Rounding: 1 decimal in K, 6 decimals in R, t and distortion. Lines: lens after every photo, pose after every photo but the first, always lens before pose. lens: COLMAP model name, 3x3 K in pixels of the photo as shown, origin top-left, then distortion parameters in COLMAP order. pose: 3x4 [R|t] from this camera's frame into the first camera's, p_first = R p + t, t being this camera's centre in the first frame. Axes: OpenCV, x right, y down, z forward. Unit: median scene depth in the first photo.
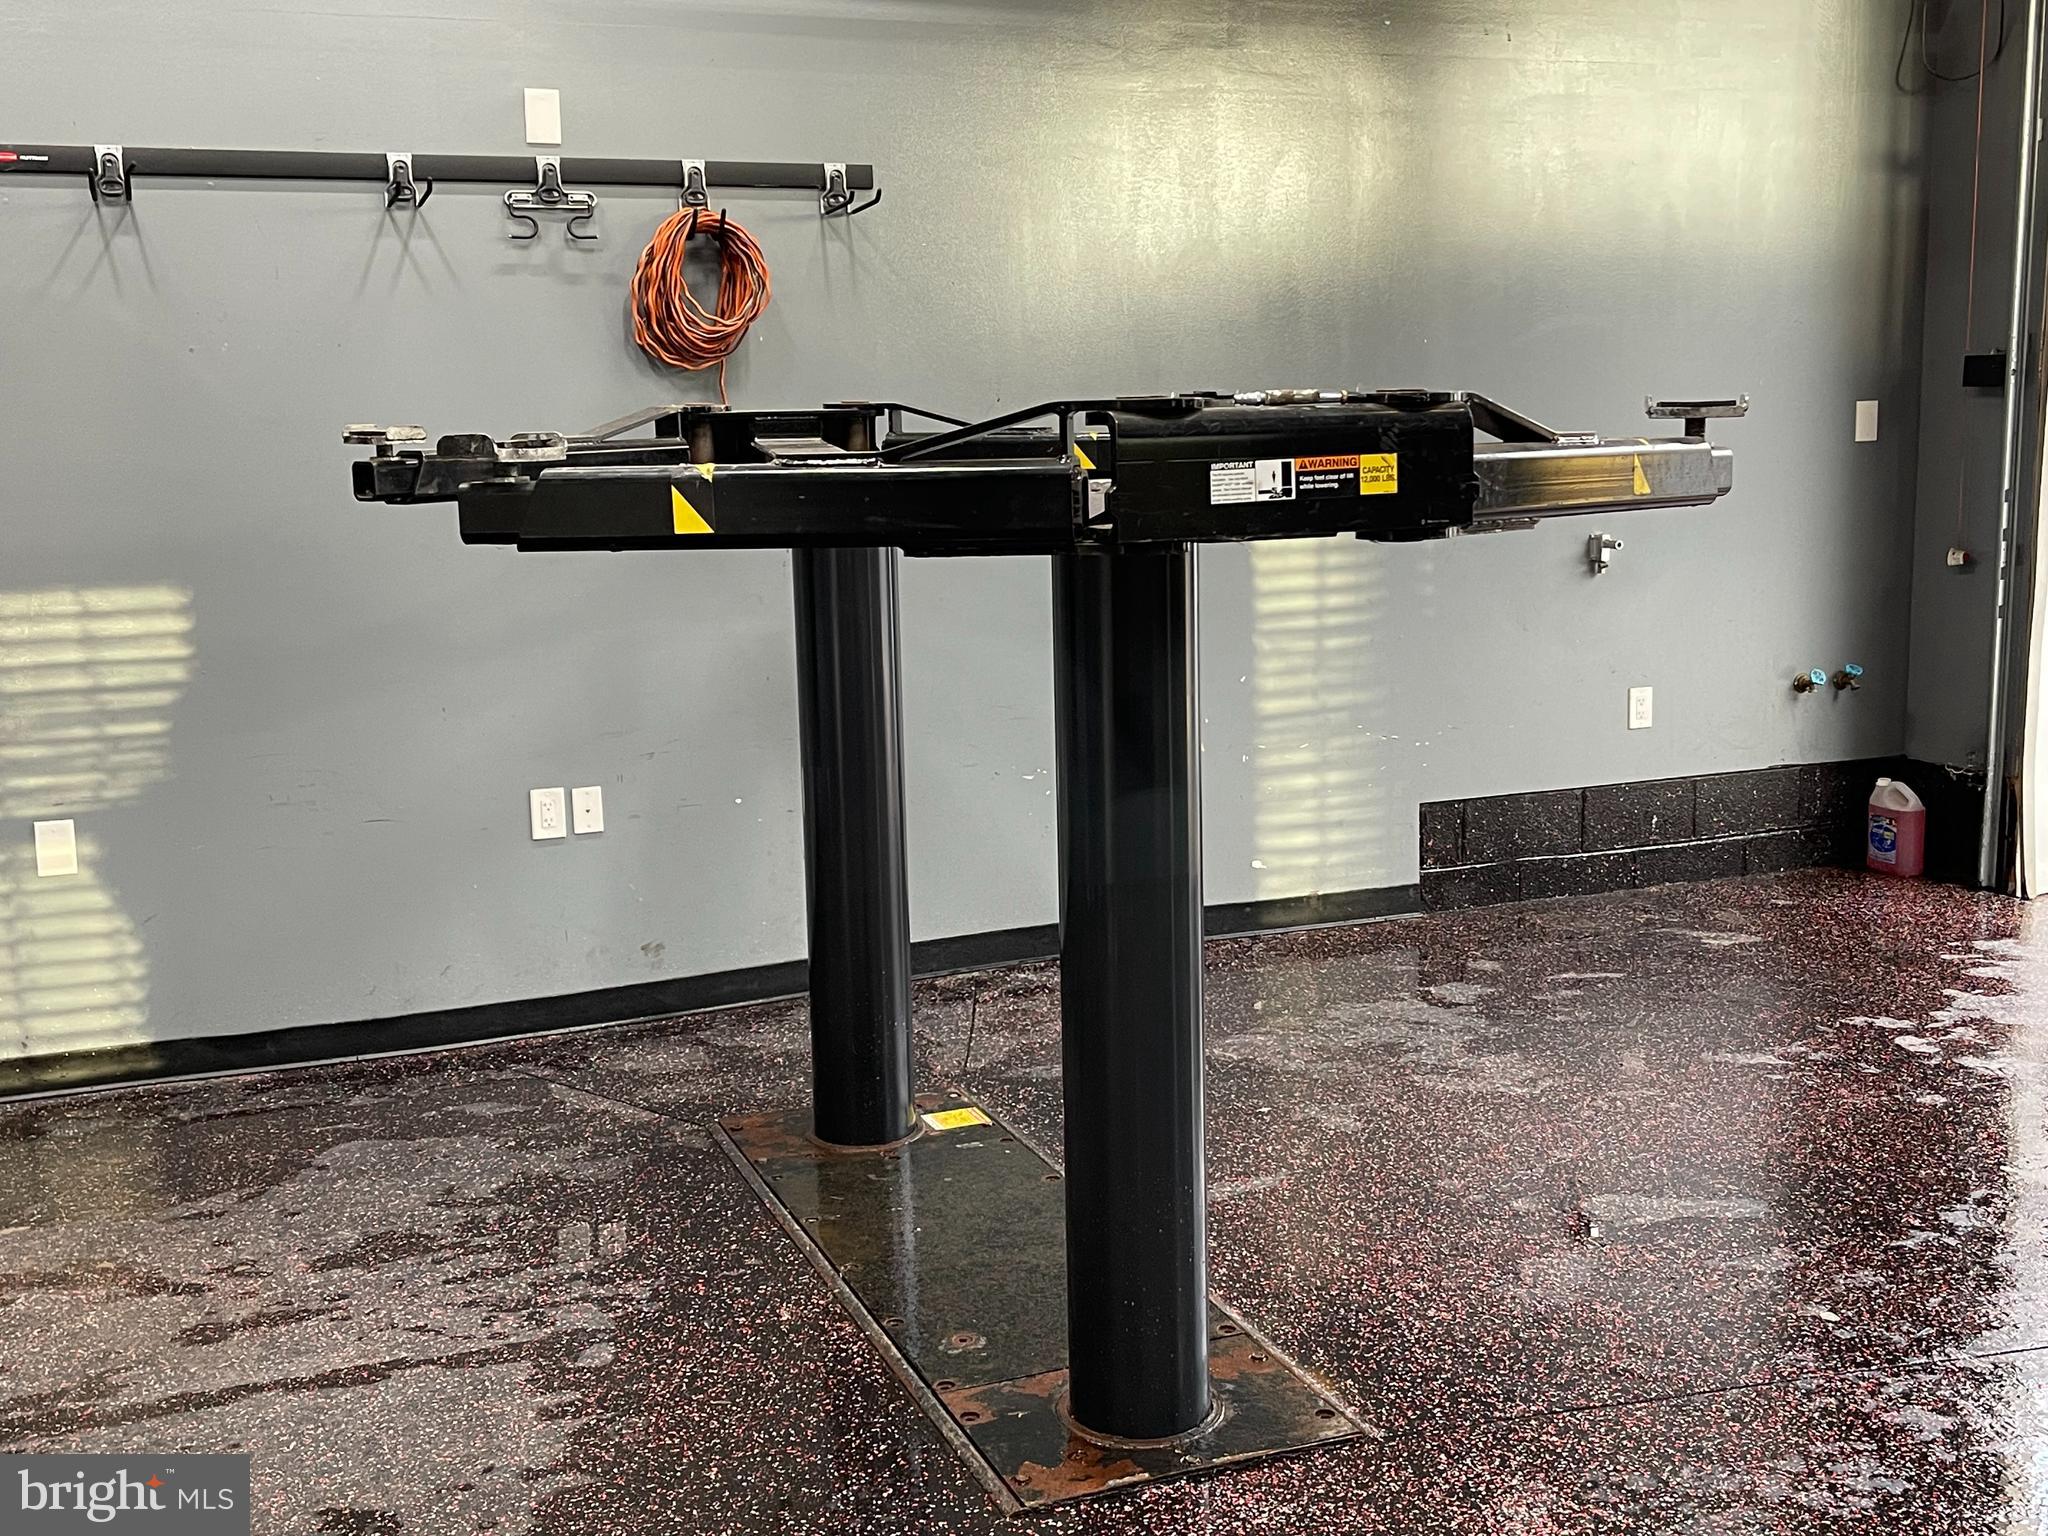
lens RADIAL K [[2152.1, 0, 1101.6], [0, 2152.1, 764.4], [0, 0, 1]] dist [0.005077, 0.003274]
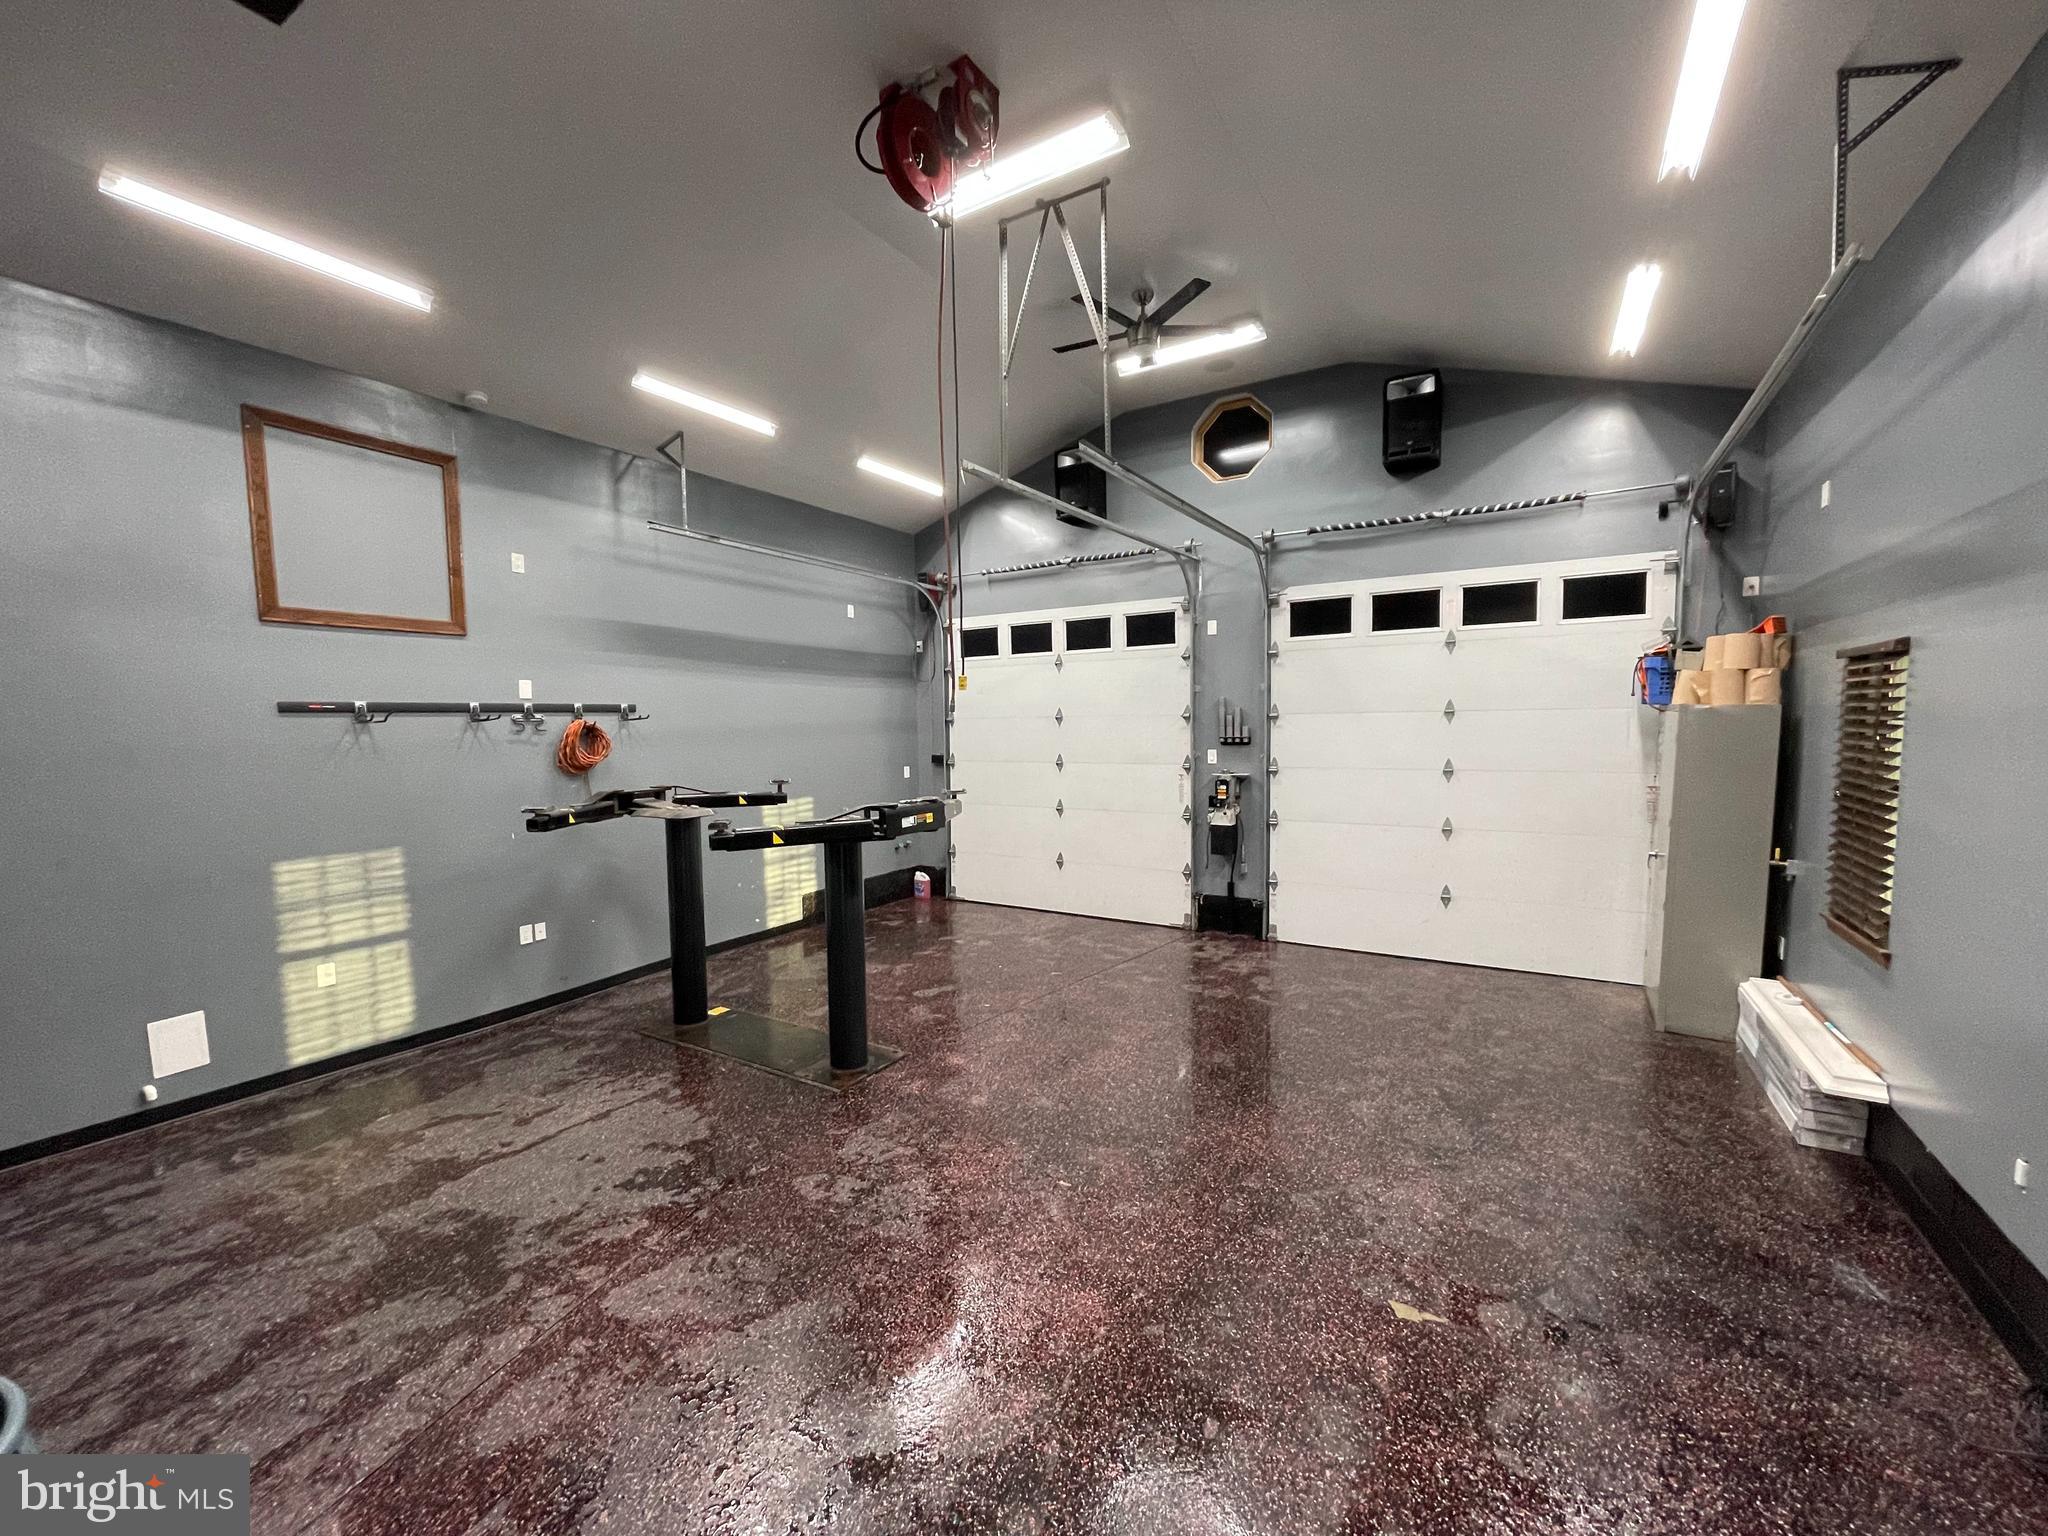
lens RADIAL K [[818.1, 0, 1022.3], [0, 818.1, 775.3], [0, 0, 1]] dist [0.000169, -0.000111]
pose [[0.813062, -0.031663, 0.581316, -0.365532], [0.097233, 0.991880, -0.081971, -0.033981], [-0.574000, 0.123170, 0.809538, -0.256186]]
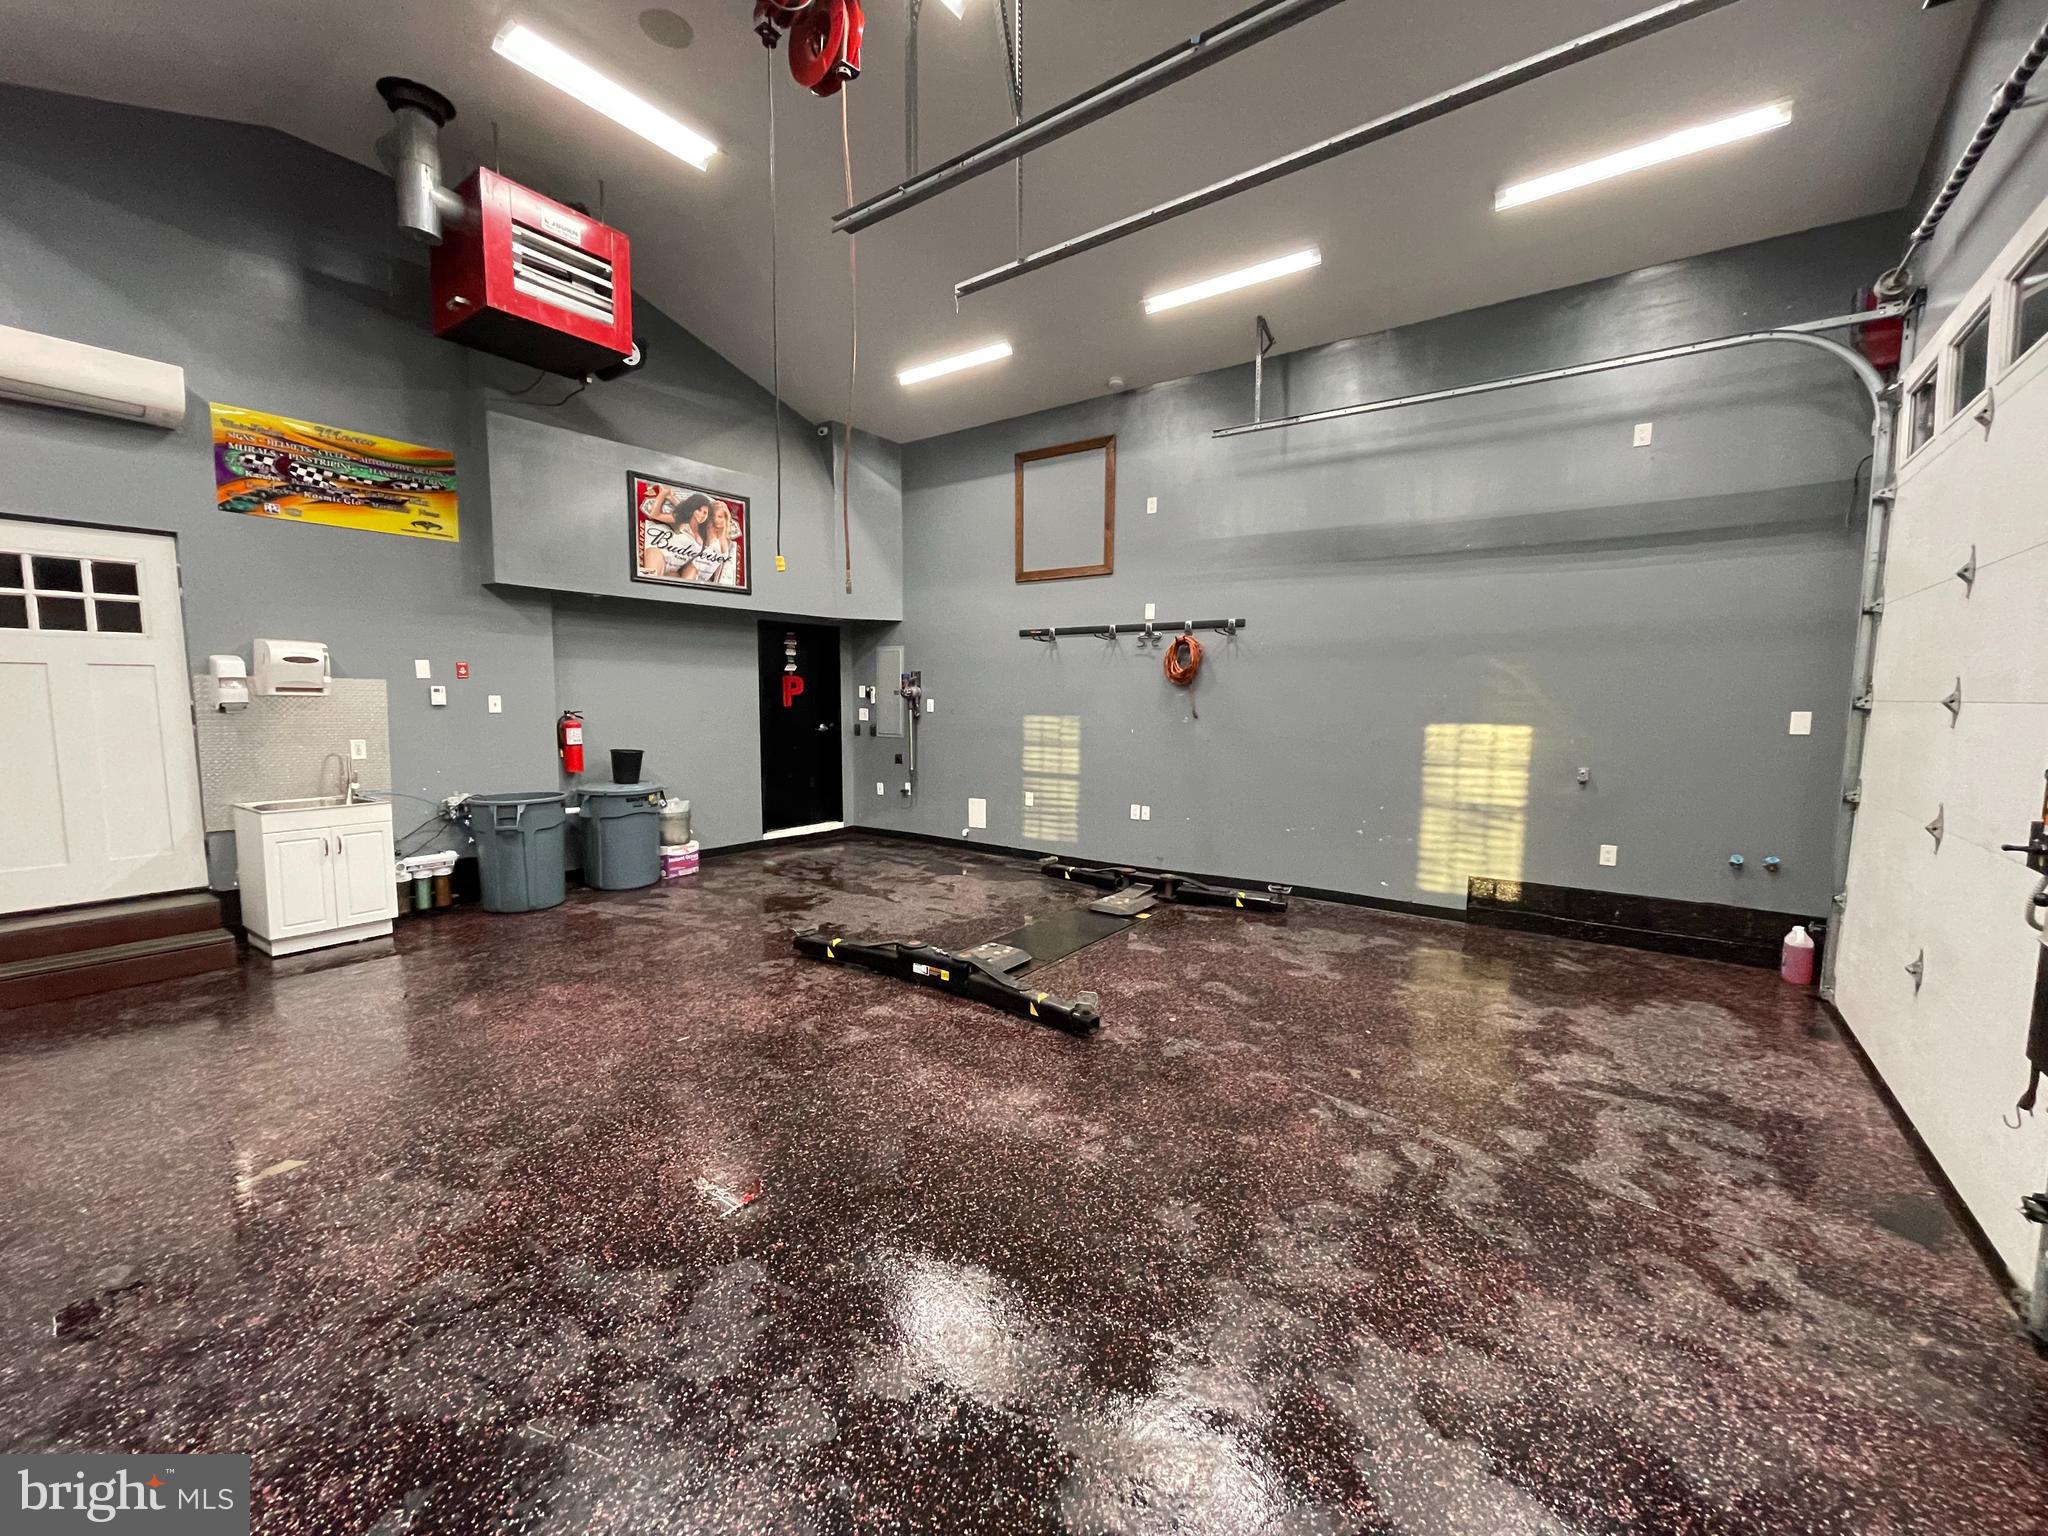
lens RADIAL K [[818.1, 0, 1022.3], [0, 818.1, 775.3], [0, 0, 1]] dist [0.000169, -0.000111]
pose [[0.523447, 0.108889, -0.845072, 0.793364], [-0.158954, 0.986869, 0.028701, -0.046315], [0.837100, 0.119304, 0.533881, 0.155698]]
